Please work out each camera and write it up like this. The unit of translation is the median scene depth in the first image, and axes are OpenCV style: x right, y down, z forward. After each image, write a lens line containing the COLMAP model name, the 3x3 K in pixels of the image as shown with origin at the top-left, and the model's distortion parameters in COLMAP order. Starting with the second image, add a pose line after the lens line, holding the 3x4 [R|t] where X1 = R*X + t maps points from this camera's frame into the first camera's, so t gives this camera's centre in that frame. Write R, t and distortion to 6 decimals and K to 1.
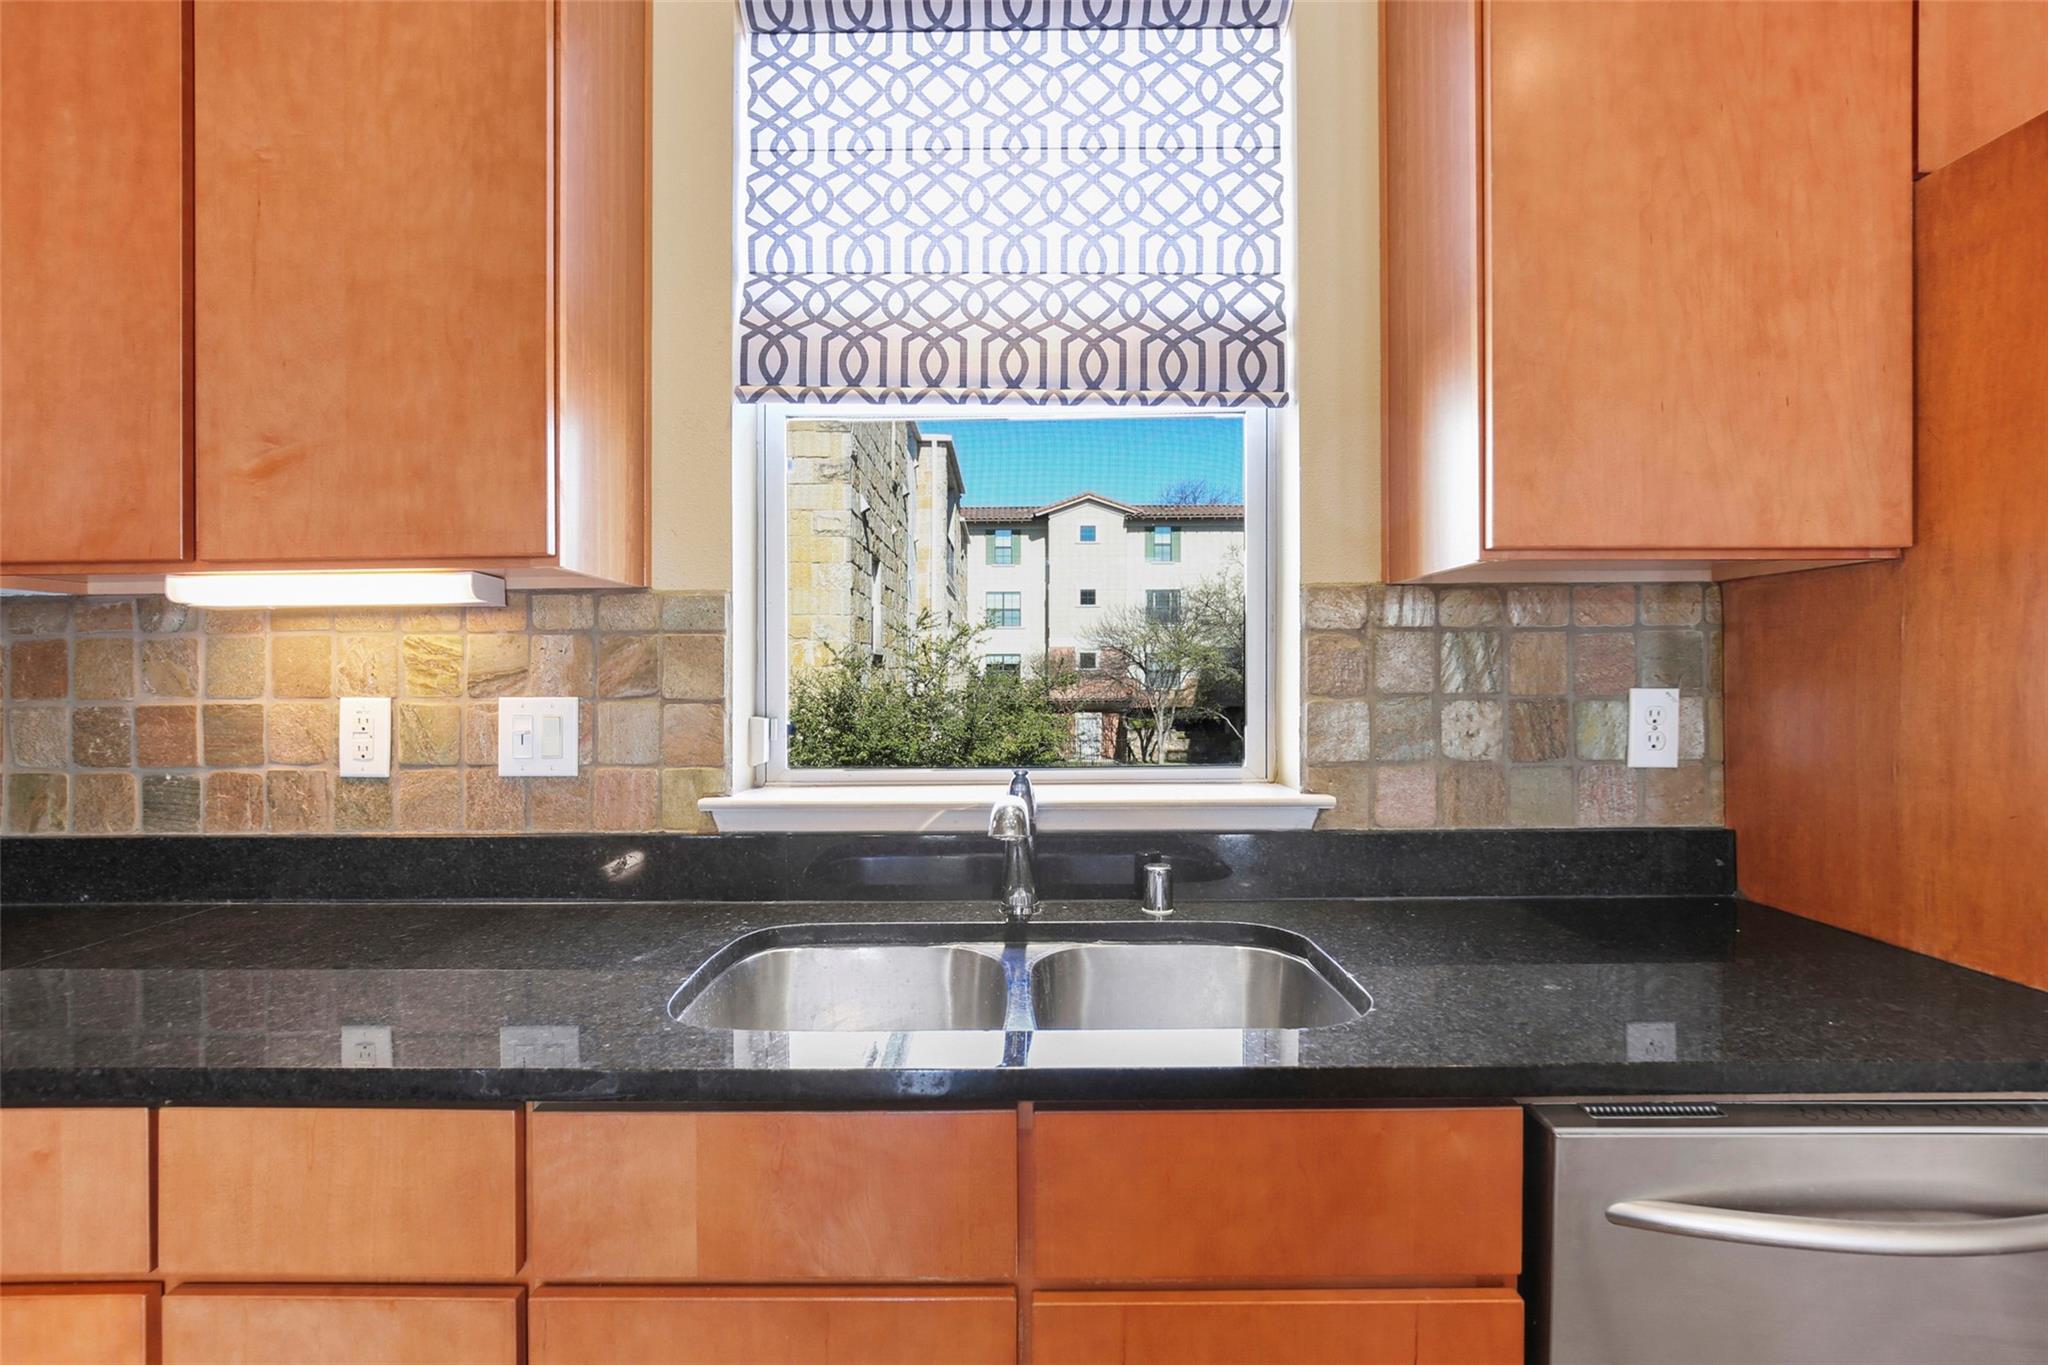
lens RADIAL K [[959.9, 0, 1001.0], [0, 959.9, 667.6], [0, 0, 1]] dist [-0.018511, 0.003983]
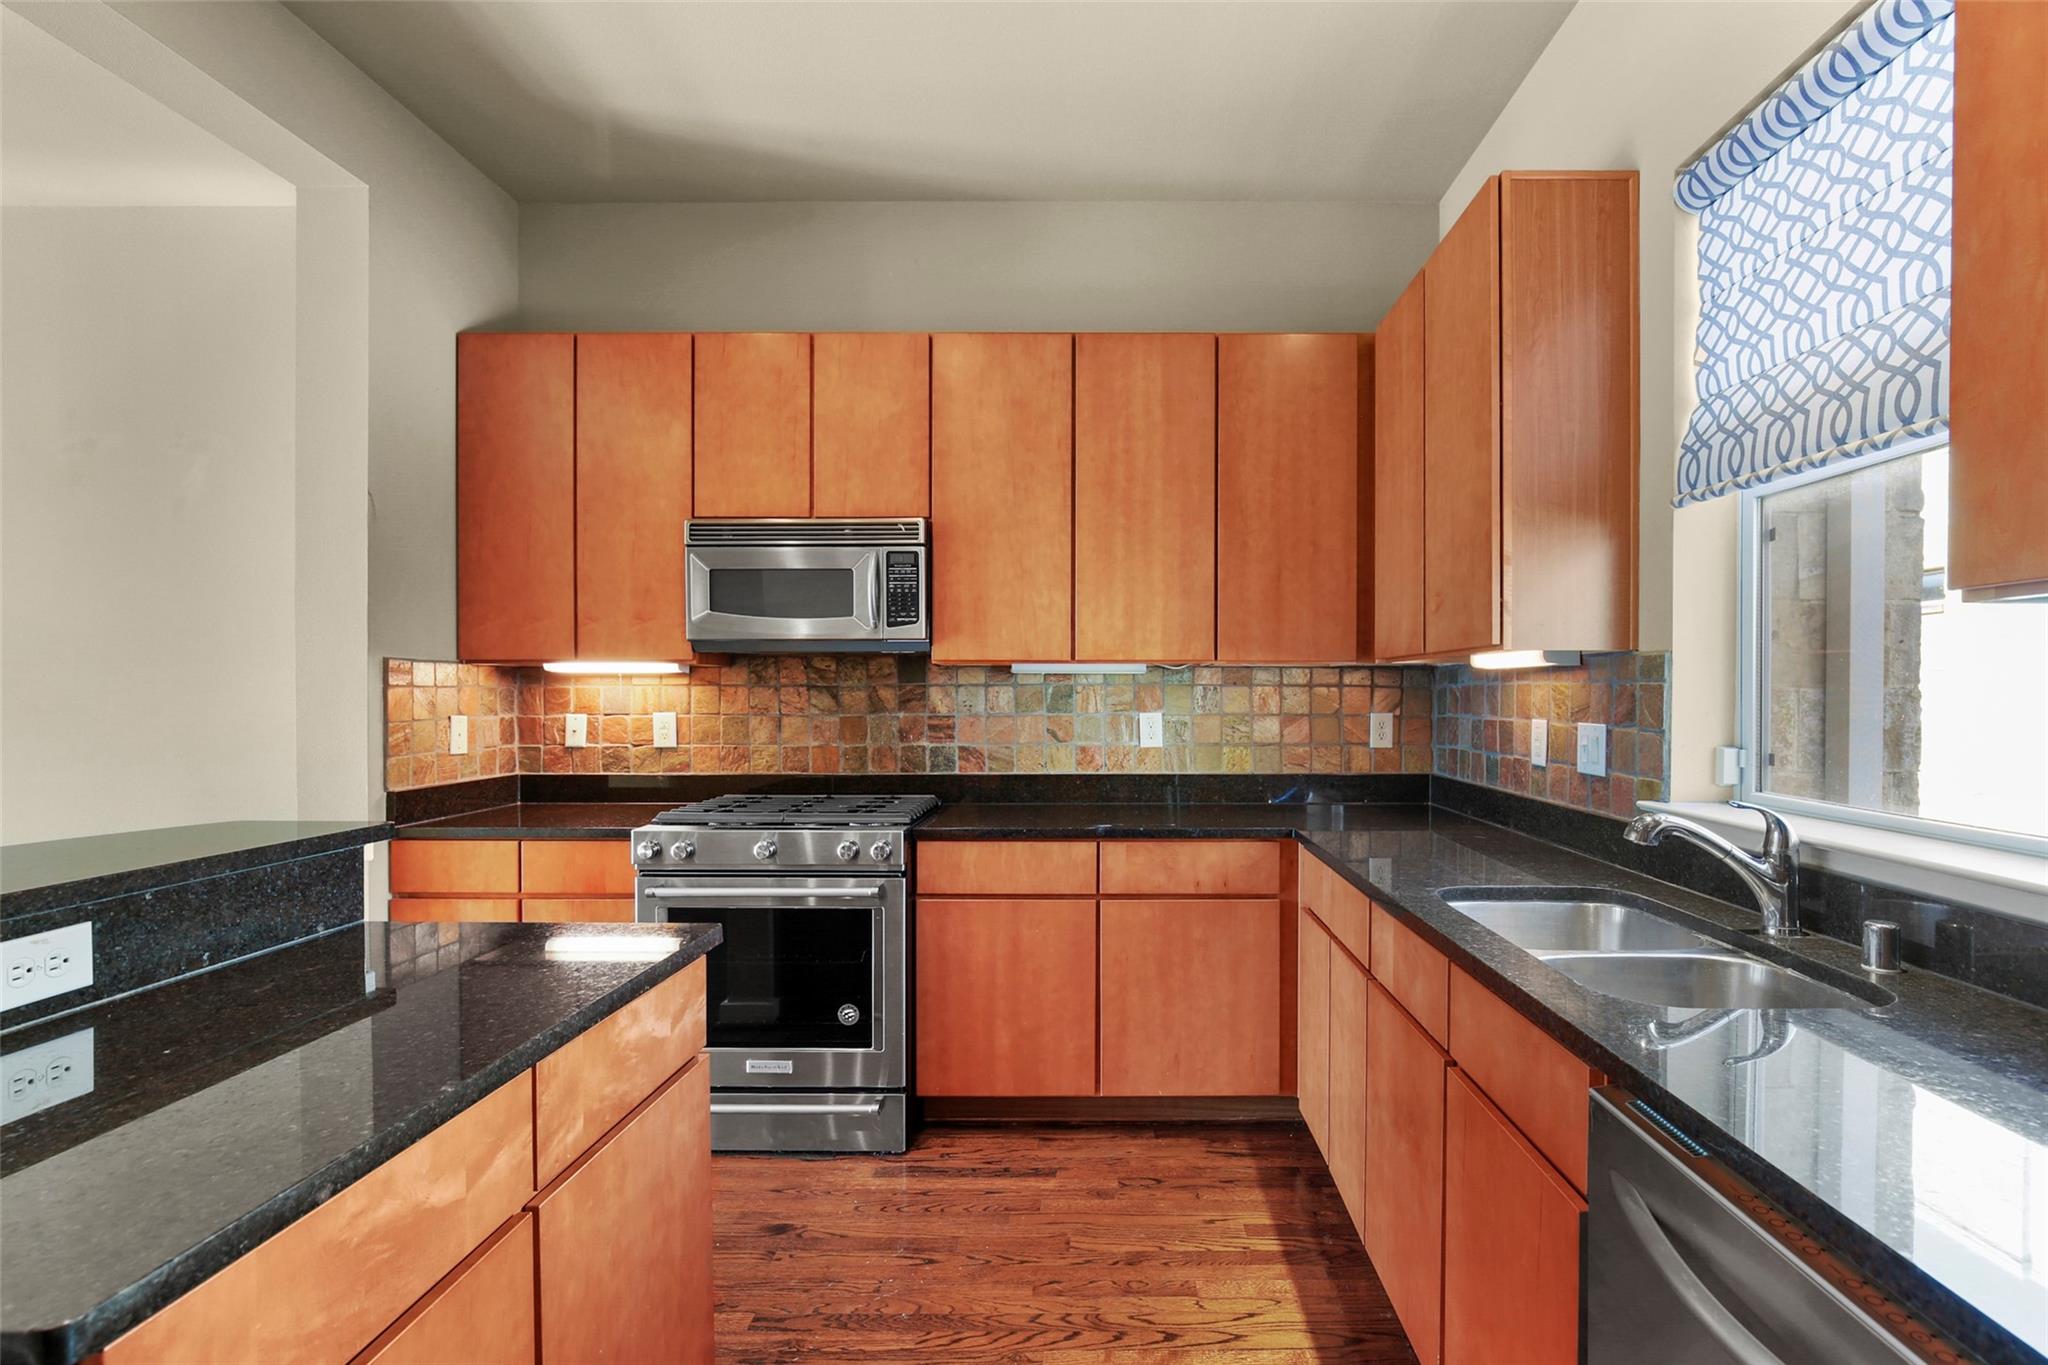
lens RADIAL K [[959.9, 0, 1116.2], [0, 959.9, 704.2], [0, 0, 1]] dist [-0.018511, 0.003983]
pose [[0.021797, 0.021946, -0.999522, 1.038097], [0.005727, 0.999740, 0.022076, -0.038640], [0.999746, -0.006205, 0.021665, 0.188182]]
